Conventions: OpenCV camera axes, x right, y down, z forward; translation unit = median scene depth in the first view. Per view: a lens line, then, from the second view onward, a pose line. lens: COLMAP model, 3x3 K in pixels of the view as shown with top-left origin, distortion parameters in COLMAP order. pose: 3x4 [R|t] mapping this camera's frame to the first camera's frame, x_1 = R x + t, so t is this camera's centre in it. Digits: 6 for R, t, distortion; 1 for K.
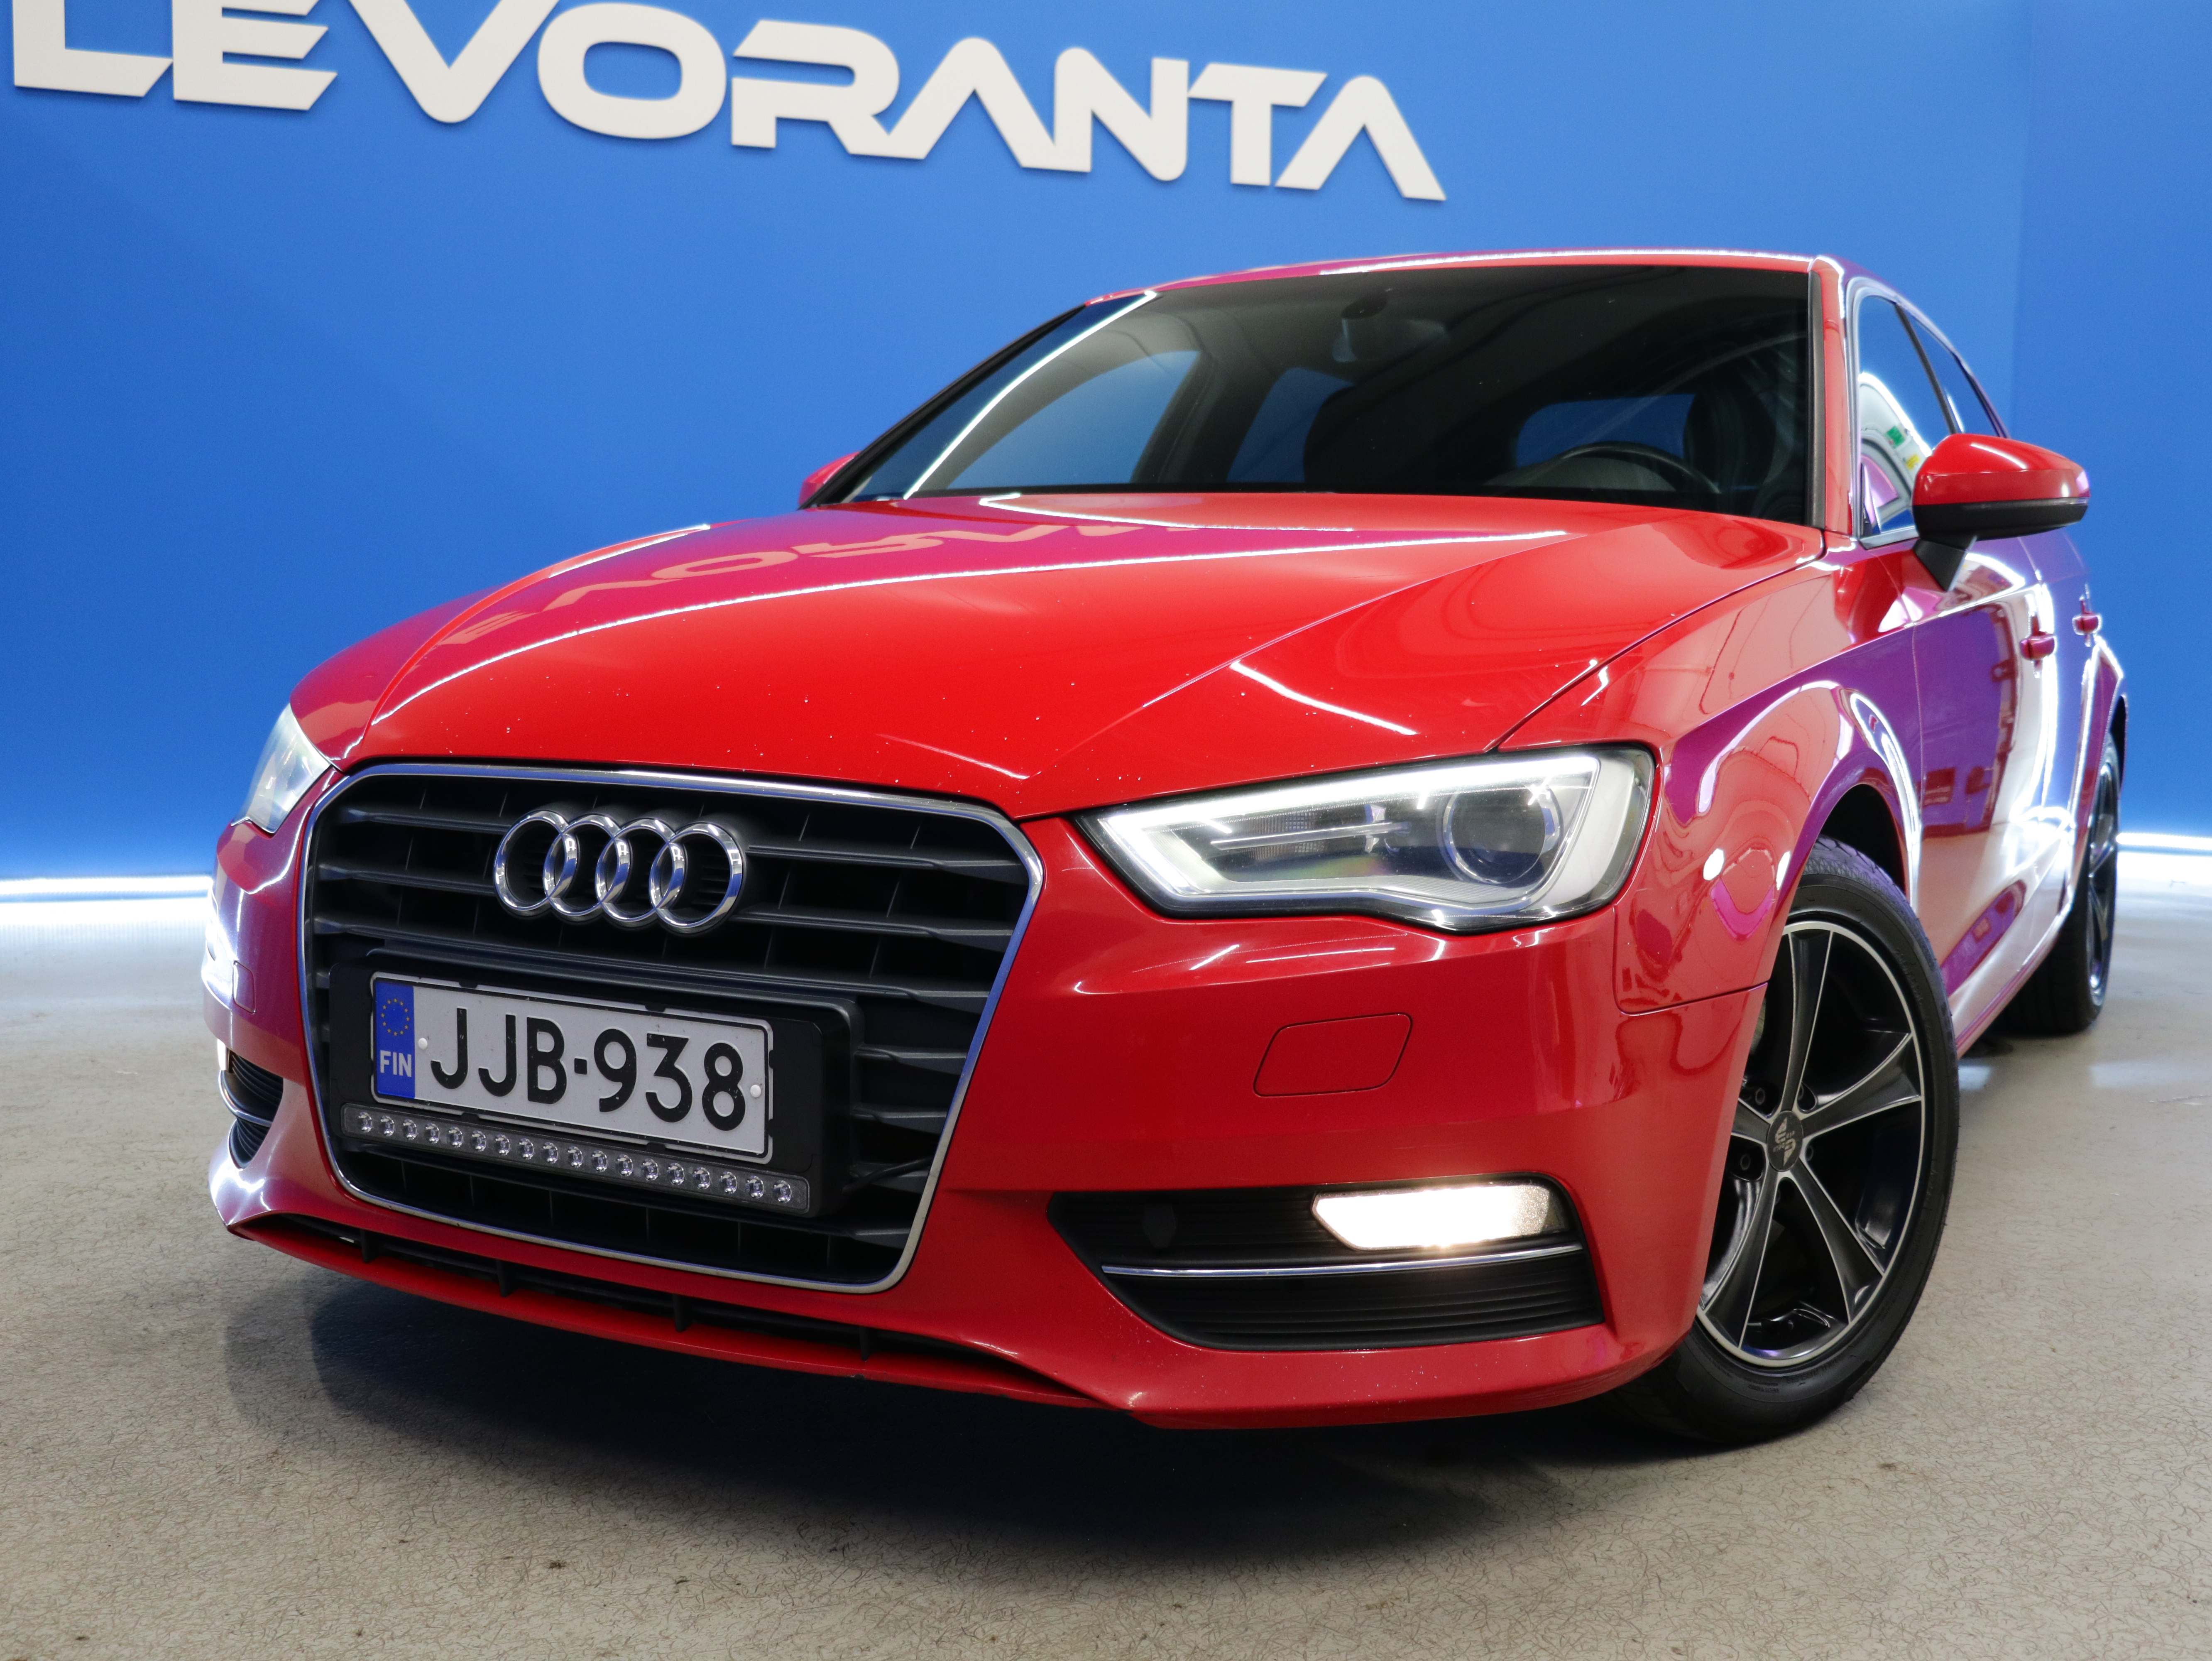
lens RADIAL K [[2487.0, 0, 1106.0], [0, 2487.0, 830.5], [0, 0, 1]] dist [-0.064252, 0.065412]
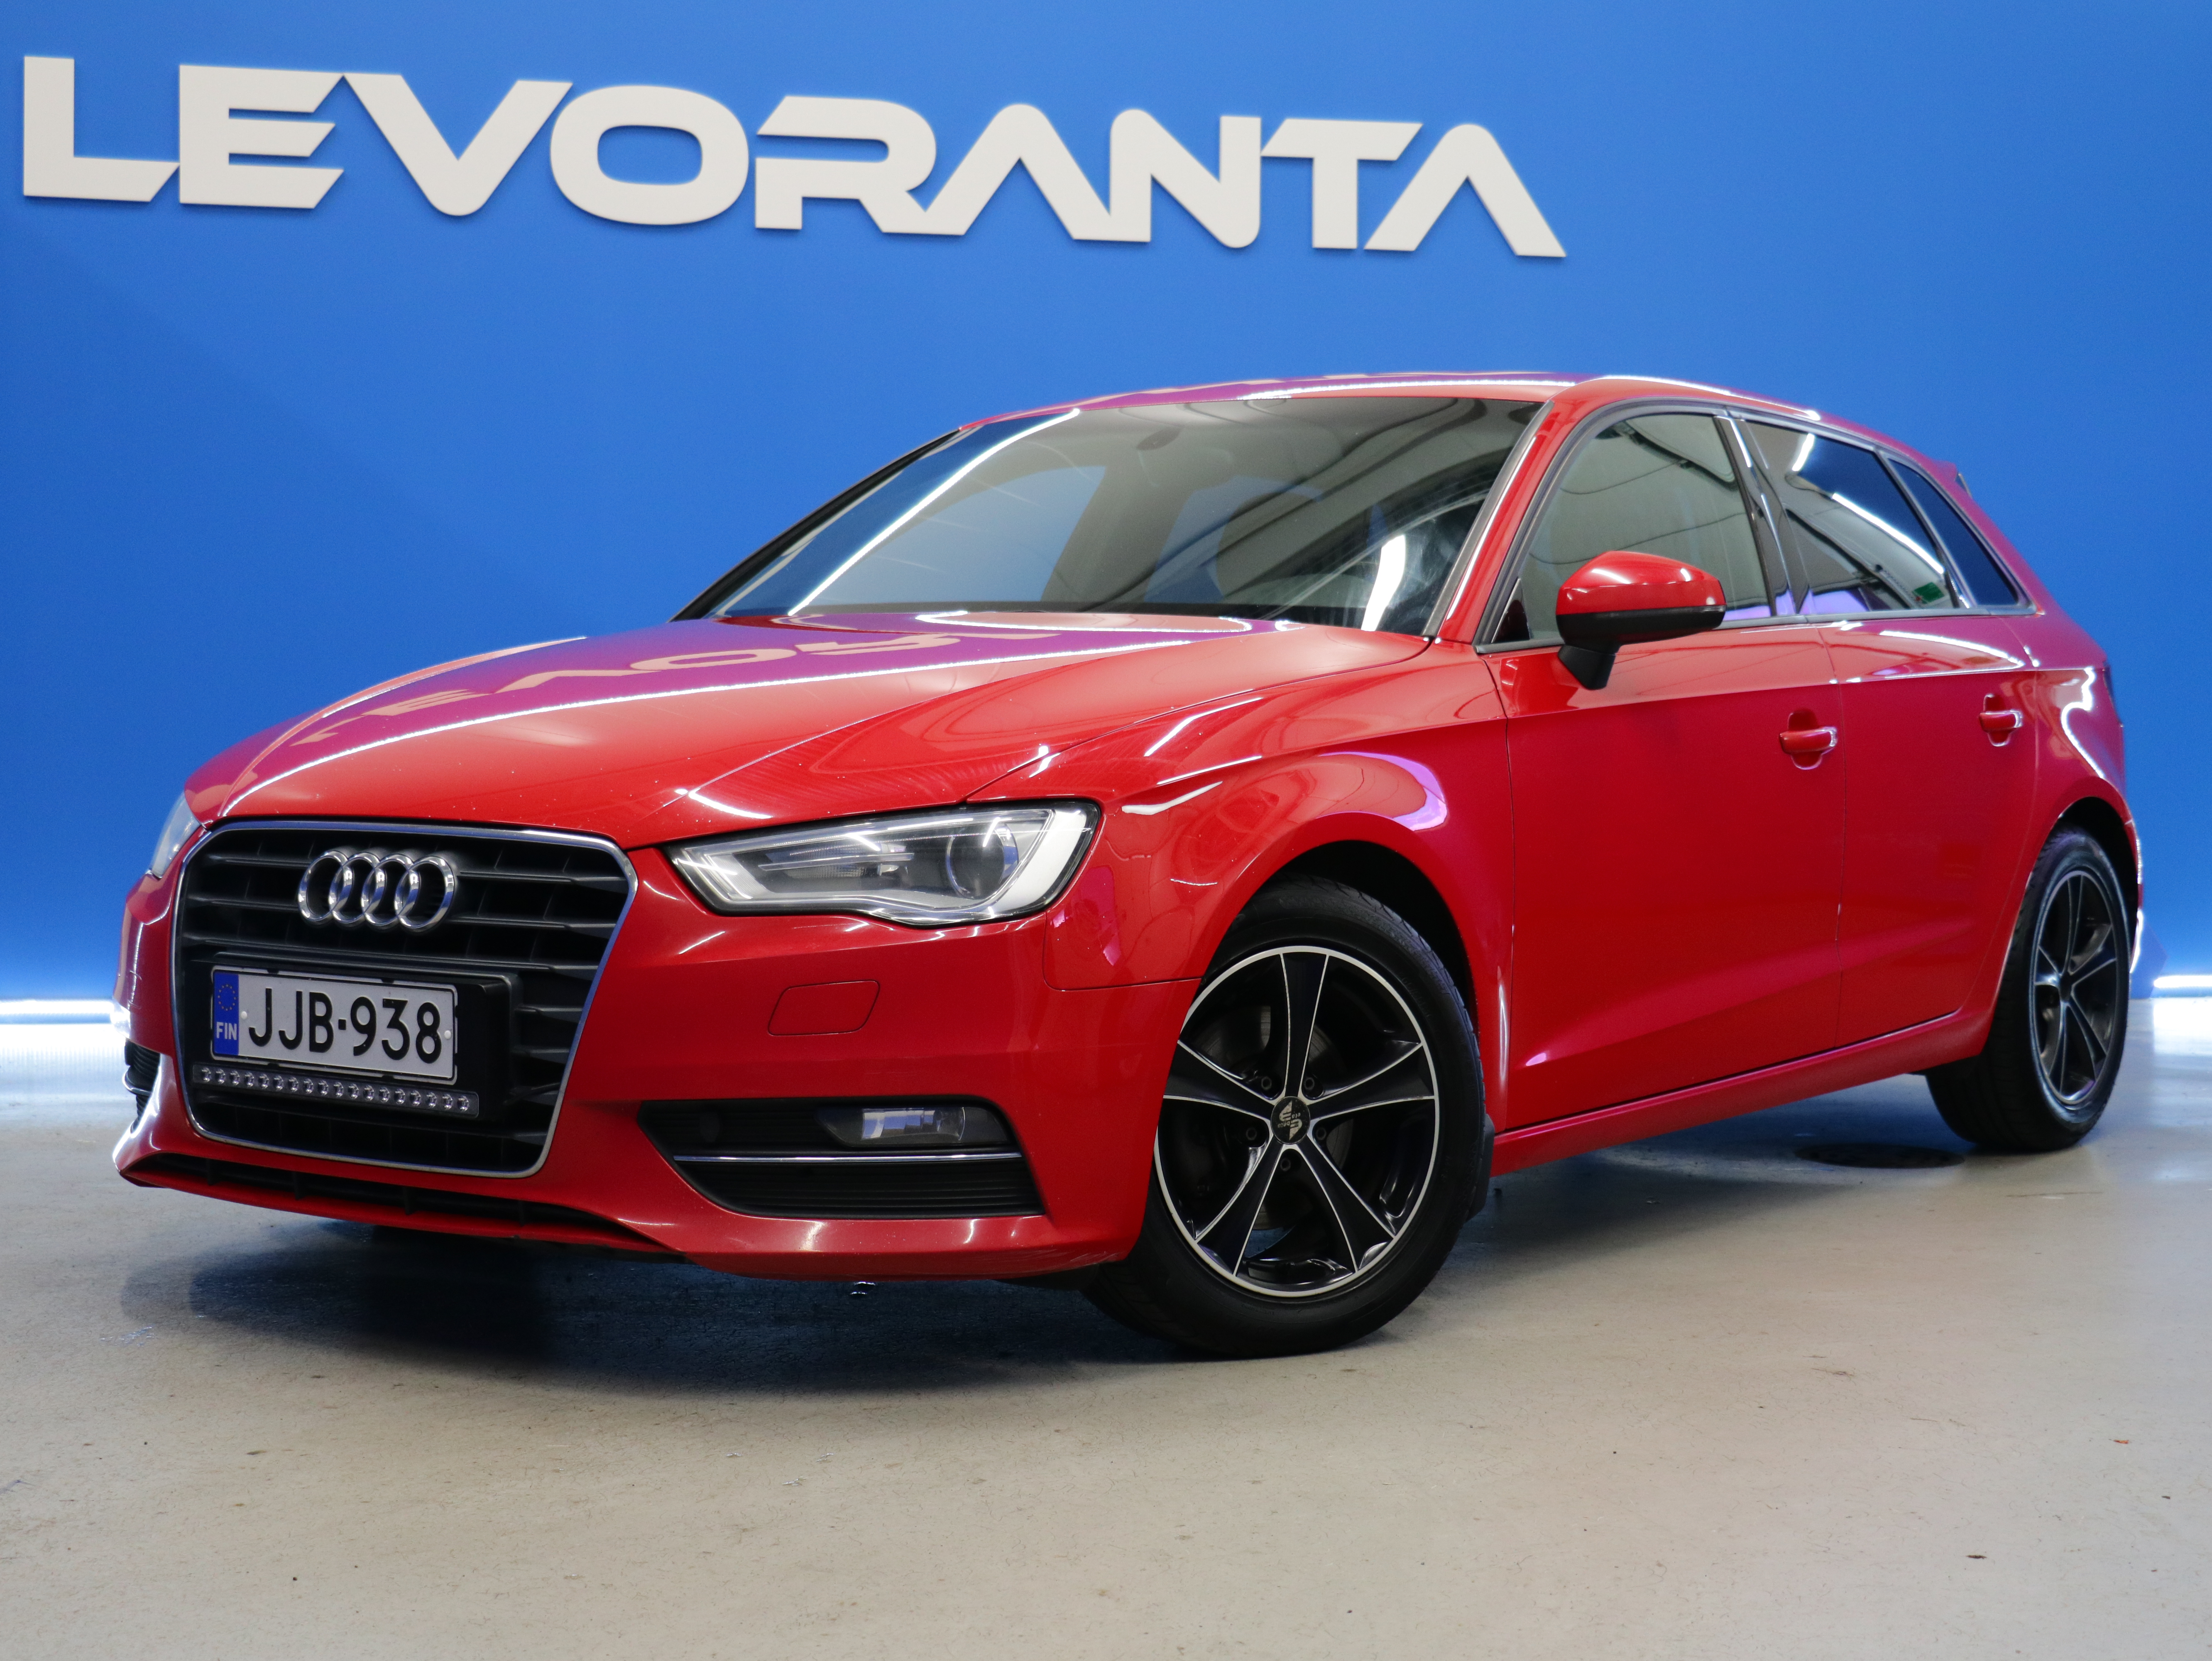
lens RADIAL K [[3709.7, 0, 1106.0], [0, 3709.7, 830.5], [0, 0, 1]] dist [-0.010698, -0.018095]
pose [[0.989901, -0.000893, -0.141757, 0.514155], [-0.007953, 0.998056, -0.061821, 0.108977], [0.141536, 0.062324, 0.987969, -1.031725]]
